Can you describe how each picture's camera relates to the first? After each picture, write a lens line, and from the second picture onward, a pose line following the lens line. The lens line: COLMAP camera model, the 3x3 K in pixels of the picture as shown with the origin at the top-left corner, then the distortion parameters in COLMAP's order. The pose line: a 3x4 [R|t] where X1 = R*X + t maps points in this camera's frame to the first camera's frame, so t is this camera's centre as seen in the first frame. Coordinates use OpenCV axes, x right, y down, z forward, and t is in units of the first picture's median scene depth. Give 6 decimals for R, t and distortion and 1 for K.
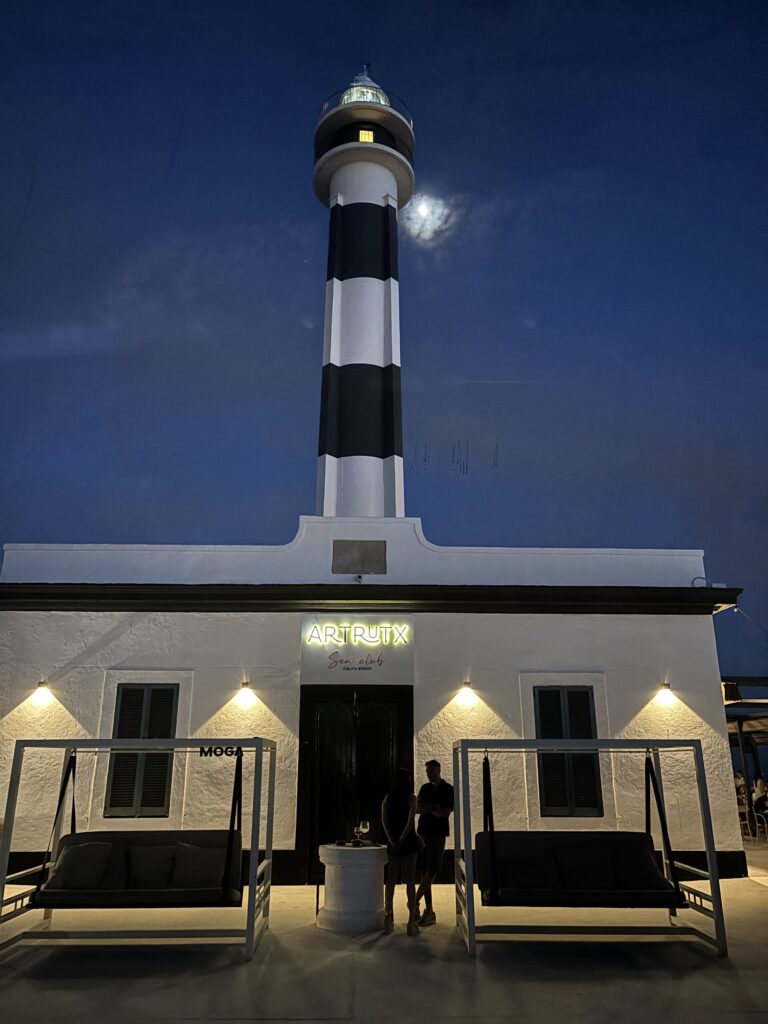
lens RADIAL K [[776.1, 0, 384.0], [0, 776.1, 512.0], [0, 0, 1]] dist [0.039657, -0.001571]
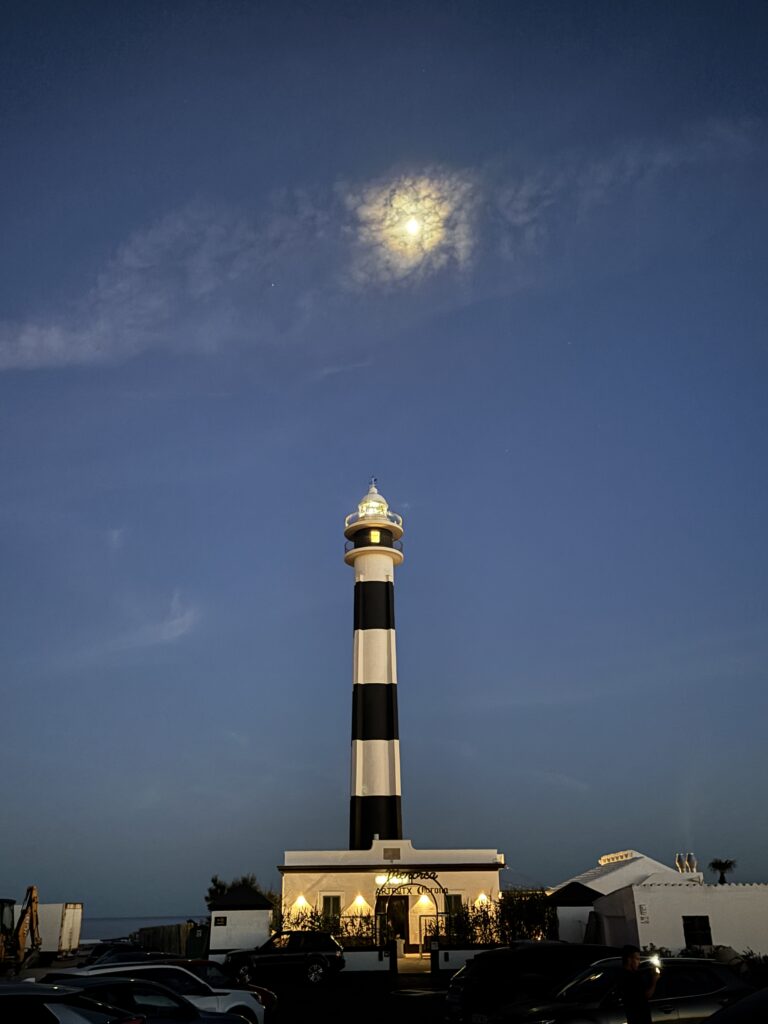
lens RADIAL K [[924.0, 0, 386.2], [0, 924.0, 490.2], [0, 0, 1]] dist [0.001475, -0.001184]
pose [[0.999611, -0.002018, 0.027826, -0.065625], [0.004975, 0.994290, -0.106591, -0.428762], [-0.027452, 0.106688, 0.993913, -1.239581]]
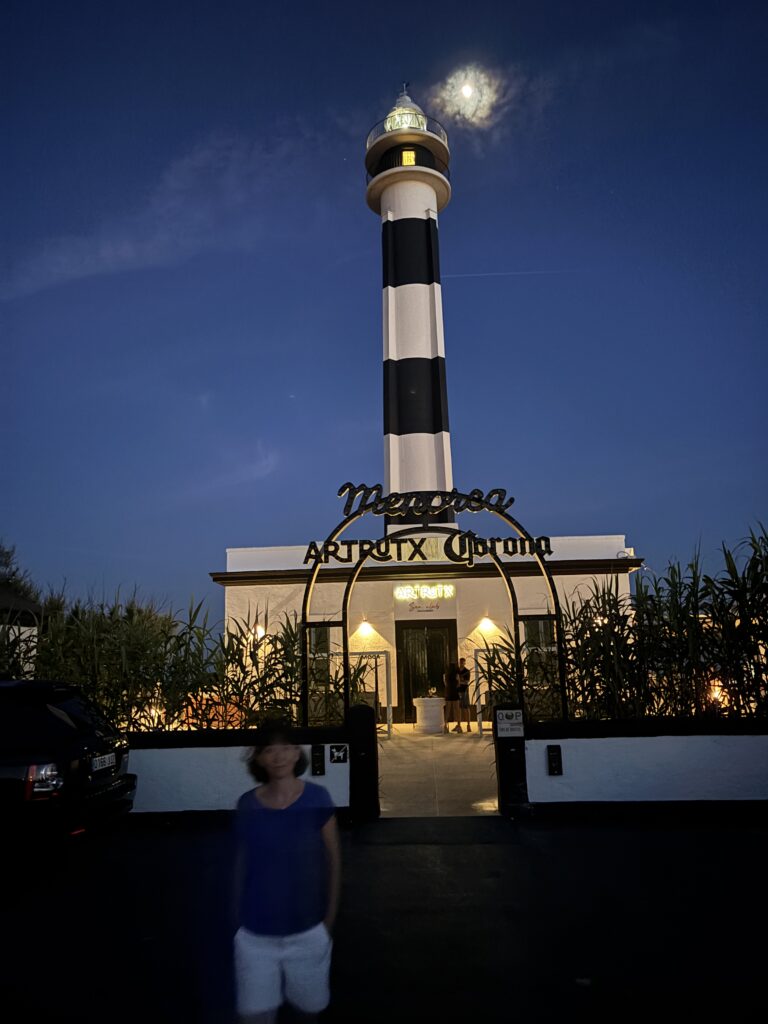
lens RADIAL K [[769.2, 0, 384.0], [0, 769.2, 512.0], [0, 0, 1]] dist [0.073872, -0.001833]
pose [[0.996258, -0.043948, -0.074422, 0.005355], [0.052312, 0.992052, 0.114443, -0.092448], [0.068801, -0.117908, 0.990638, -0.295409]]
